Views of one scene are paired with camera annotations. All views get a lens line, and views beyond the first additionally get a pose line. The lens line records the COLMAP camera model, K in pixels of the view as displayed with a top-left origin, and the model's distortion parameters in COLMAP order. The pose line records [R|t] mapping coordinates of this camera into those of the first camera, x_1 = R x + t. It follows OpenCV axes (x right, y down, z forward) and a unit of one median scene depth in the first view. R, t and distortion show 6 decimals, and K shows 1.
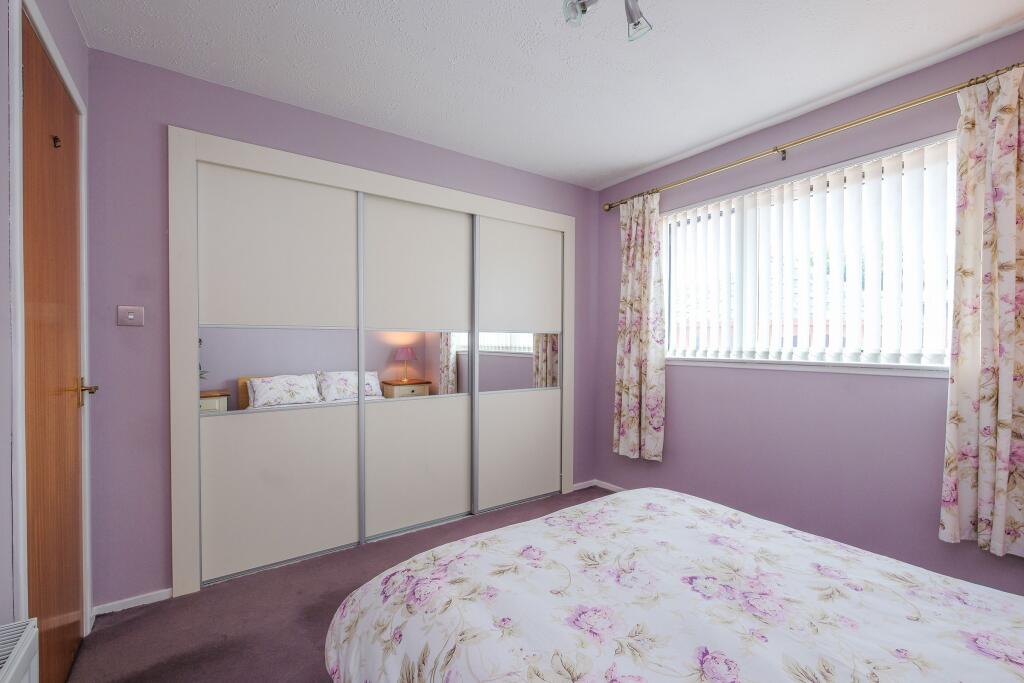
lens RADIAL K [[445.9, 0, 526.8], [0, 445.9, 347.3], [0, 0, 1]] dist [0.001917, -0.000060]
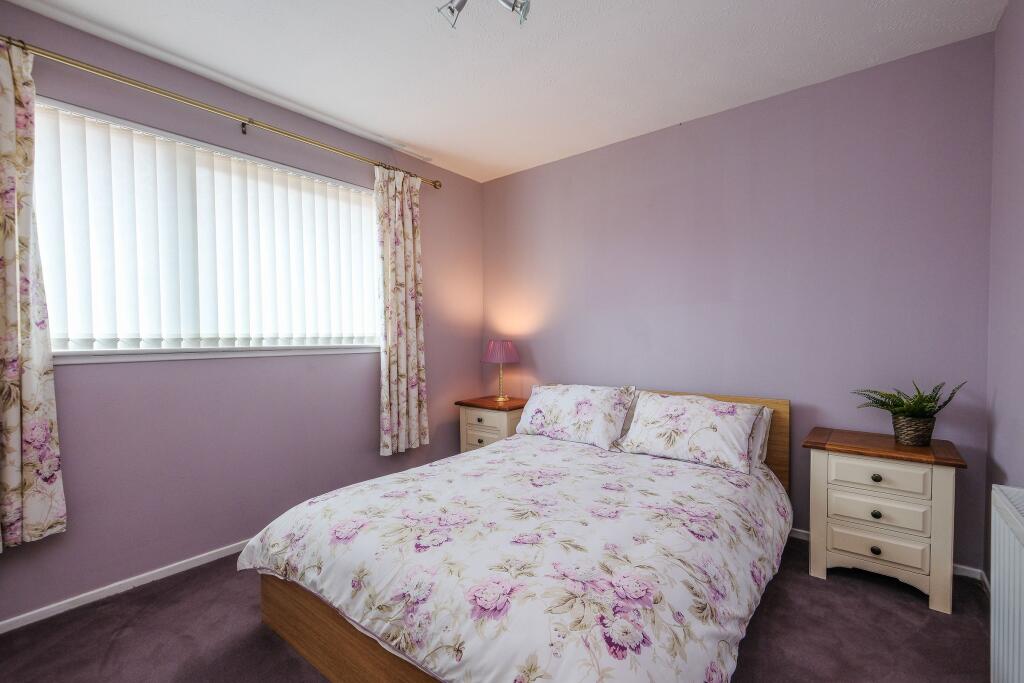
lens RADIAL K [[450.8, 0, 513.4], [0, 450.8, 350.5], [0, 0, 1]] dist [-0.000332, -0.000841]
pose [[-0.260685, -0.027805, 0.965023, -0.785529], [0.019586, 0.999227, 0.034081, 0.024088], [-0.965225, 0.027785, -0.259939, 1.113609]]
